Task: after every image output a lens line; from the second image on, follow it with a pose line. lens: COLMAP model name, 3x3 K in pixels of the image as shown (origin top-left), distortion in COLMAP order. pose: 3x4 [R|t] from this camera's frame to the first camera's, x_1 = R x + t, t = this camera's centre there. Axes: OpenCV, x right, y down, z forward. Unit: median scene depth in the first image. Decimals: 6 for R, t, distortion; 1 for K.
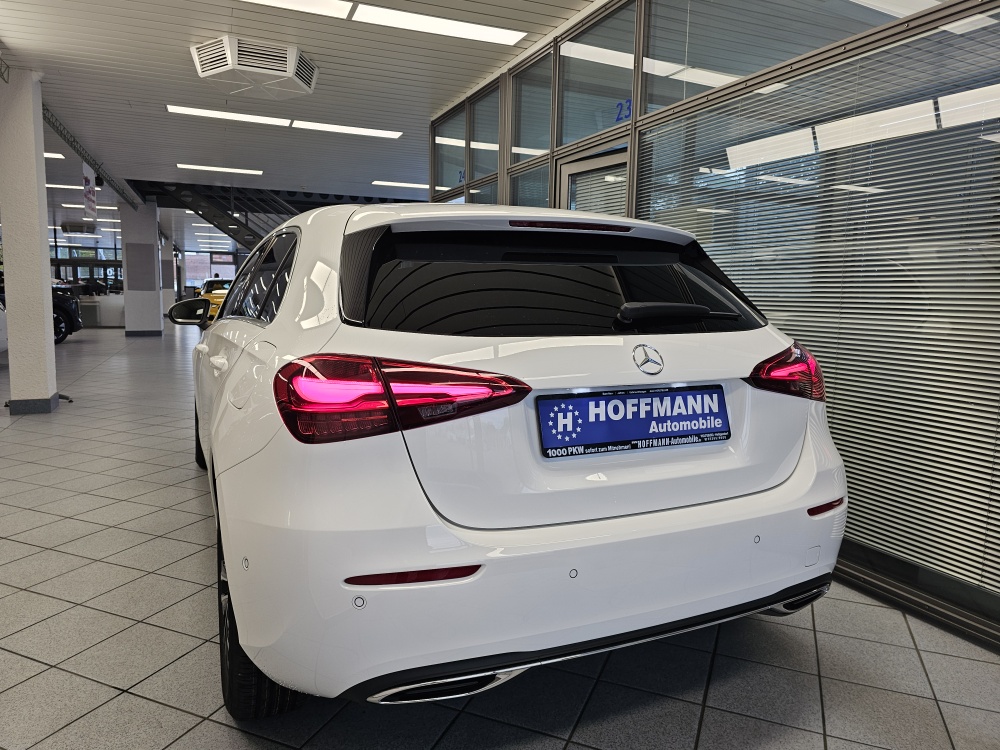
lens RADIAL K [[681.0, 0, 498.4], [0, 681.0, 374.8], [0, 0, 1]] dist [0.044579, -0.051674]
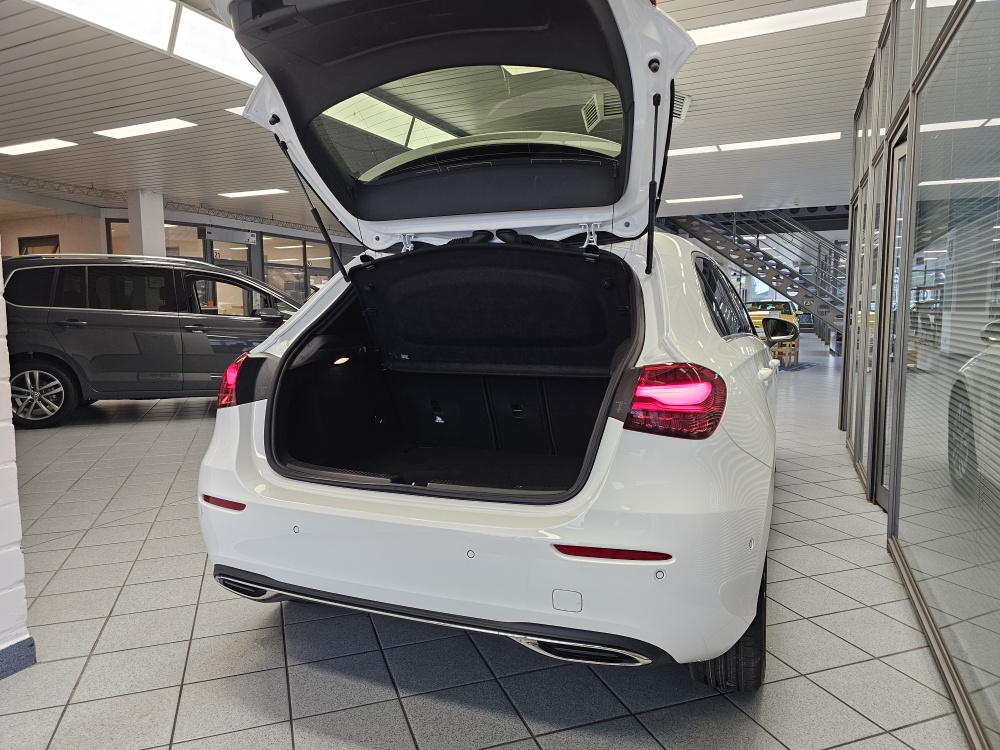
lens RADIAL K [[681.0, 0, 497.4], [0, 681.0, 379.5], [0, 0, 1]] dist [0.044579, -0.051674]
pose [[0.668399, 0.053487, -0.741878, 0.362526], [-0.072037, 0.997377, 0.007005, -0.007328], [0.740307, 0.048761, 0.670499, 0.112740]]
